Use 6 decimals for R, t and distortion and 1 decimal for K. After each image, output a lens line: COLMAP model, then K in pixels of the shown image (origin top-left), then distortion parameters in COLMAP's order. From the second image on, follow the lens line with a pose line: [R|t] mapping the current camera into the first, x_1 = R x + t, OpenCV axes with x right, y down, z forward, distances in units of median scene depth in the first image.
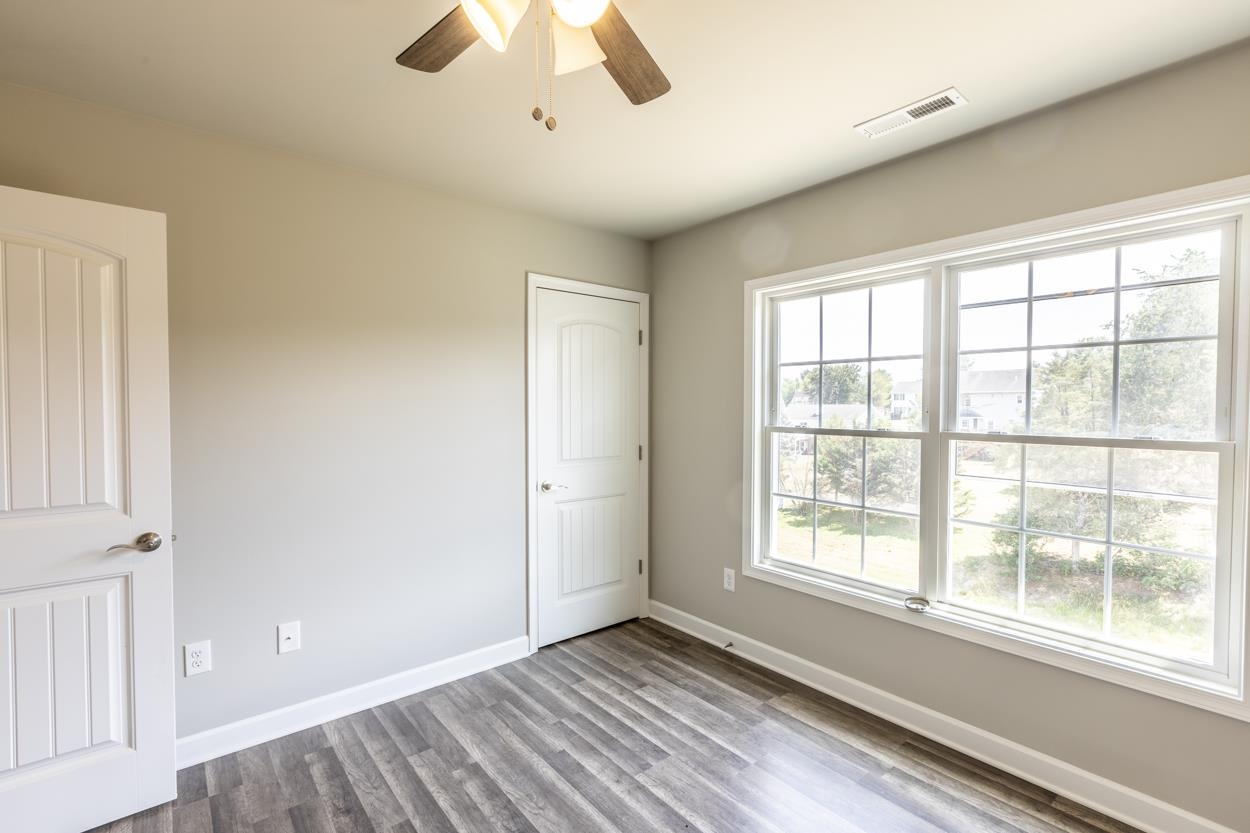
lens RADIAL K [[559.5, 0, 625.6], [0, 559.5, 419.1], [0, 0, 1]] dist [0.002142, -0.000228]
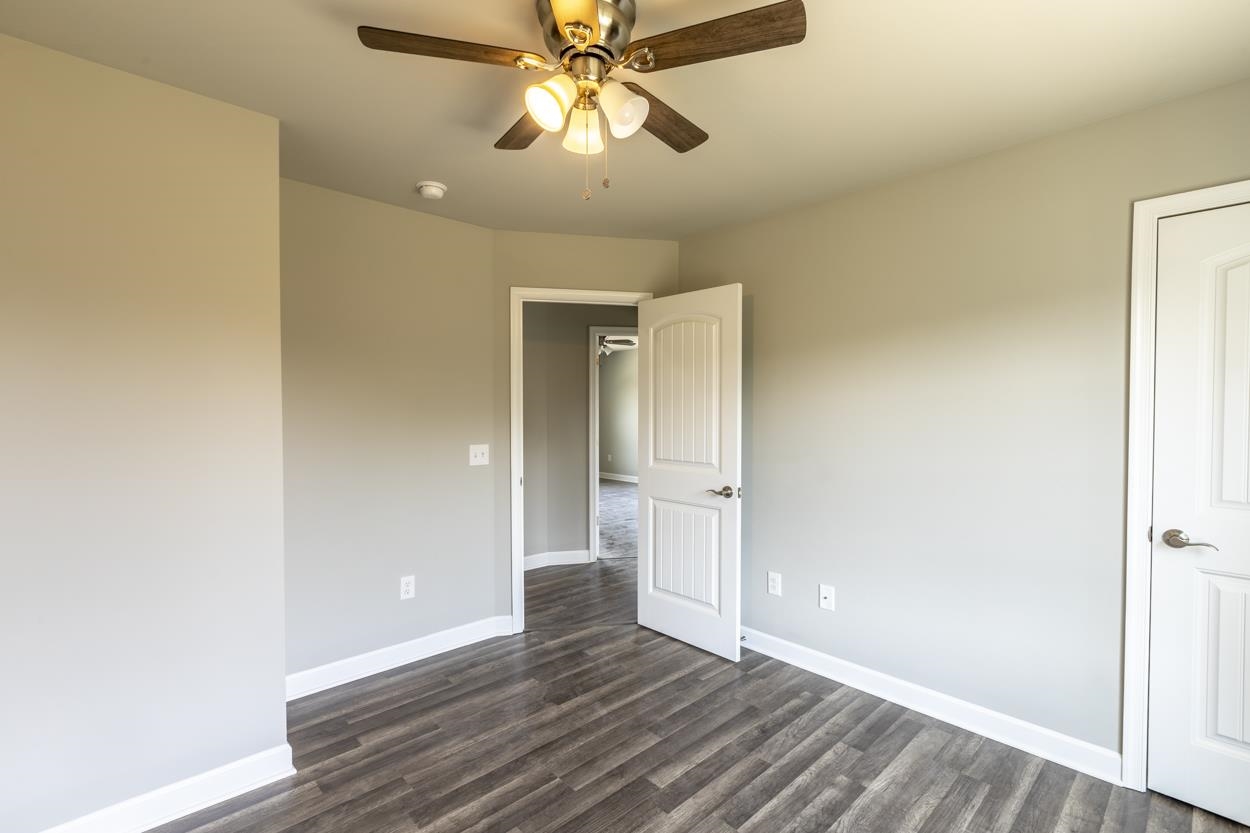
lens RADIAL K [[559.5, 0, 625.6], [0, 559.5, 419.1], [0, 0, 1]] dist [0.002142, -0.000228]
pose [[0.066676, 0.024316, -0.997478, 0.624936], [-0.024469, 0.999442, 0.022729, -0.014607], [0.997475, 0.022891, 0.067234, 0.521078]]
